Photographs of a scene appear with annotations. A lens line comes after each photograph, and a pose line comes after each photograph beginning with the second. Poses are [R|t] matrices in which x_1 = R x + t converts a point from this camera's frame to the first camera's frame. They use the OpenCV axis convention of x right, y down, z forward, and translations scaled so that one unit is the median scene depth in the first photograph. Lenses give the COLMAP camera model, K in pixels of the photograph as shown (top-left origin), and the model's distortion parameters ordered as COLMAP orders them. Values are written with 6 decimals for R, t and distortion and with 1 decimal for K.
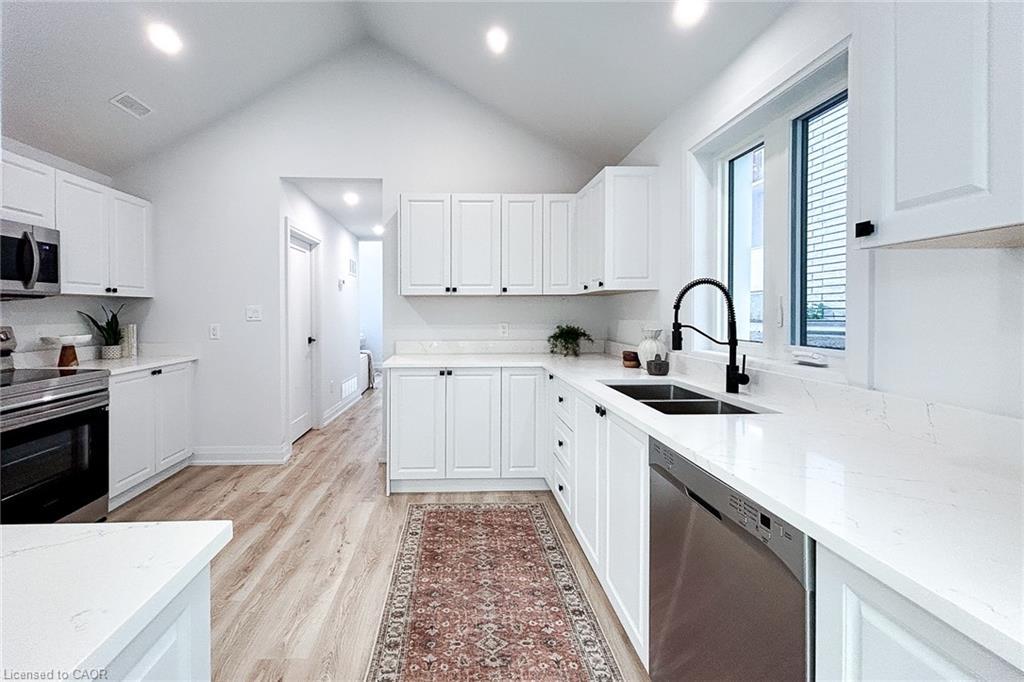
lens RADIAL K [[435.7, 0, 459.3], [0, 435.7, 313.7], [0, 0, 1]] dist [-0.011062, 0.000066]
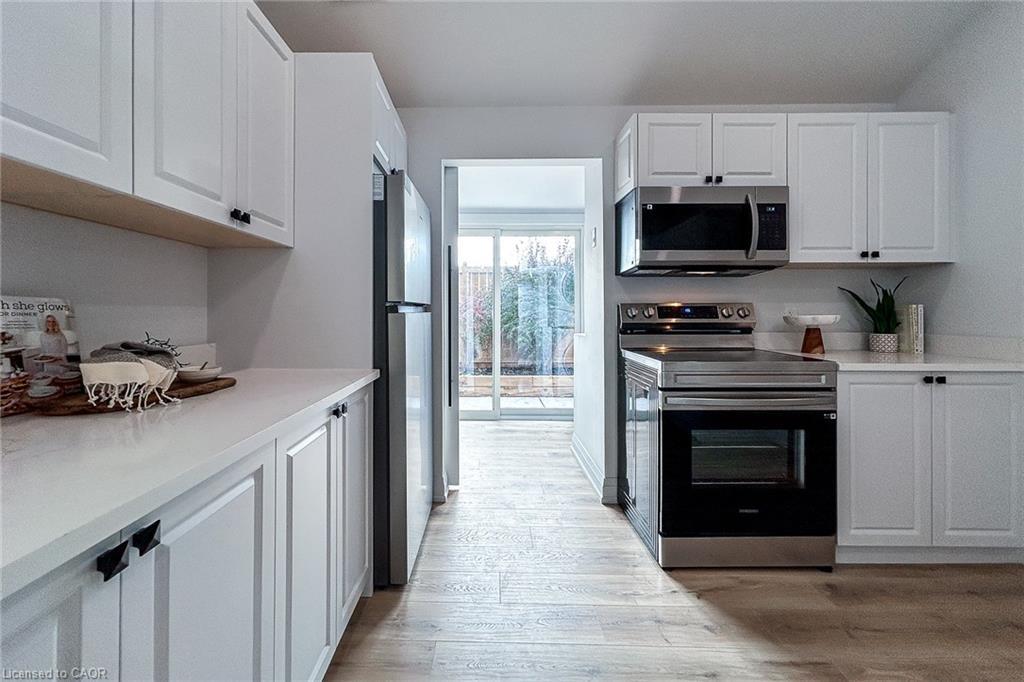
lens RADIAL K [[423.5, 0, 483.5], [0, 423.5, 307.5], [0, 0, 1]] dist [0.000463, -0.000326]
pose [[-0.015584, 0.001518, -0.999877, -0.114440], [-0.006391, 0.999978, 0.001618, 0.044216], [0.999858, 0.006416, -0.015574, 0.454825]]
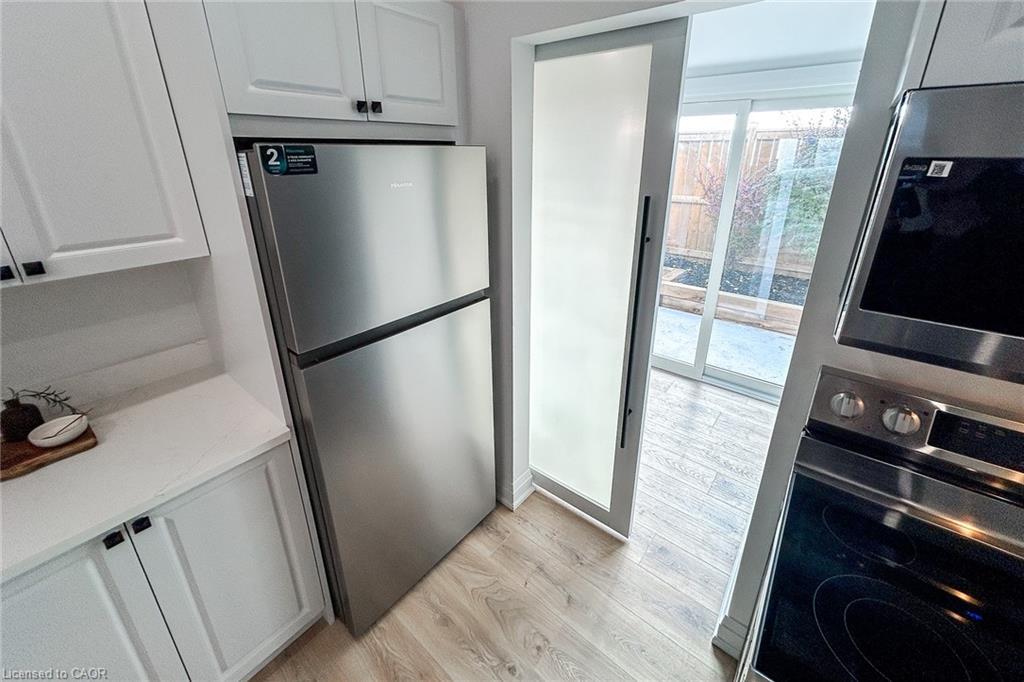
lens RADIAL K [[423.5, 0, 520.4], [0, 423.5, 305.0], [0, 0, 1]] dist [0.000463, -0.000326]
pose [[-0.626618, 0.273263, -0.729848, -0.638007], [0.009664, 0.939163, 0.343335, -0.172136], [0.779267, 0.208087, -0.591137, 0.773630]]
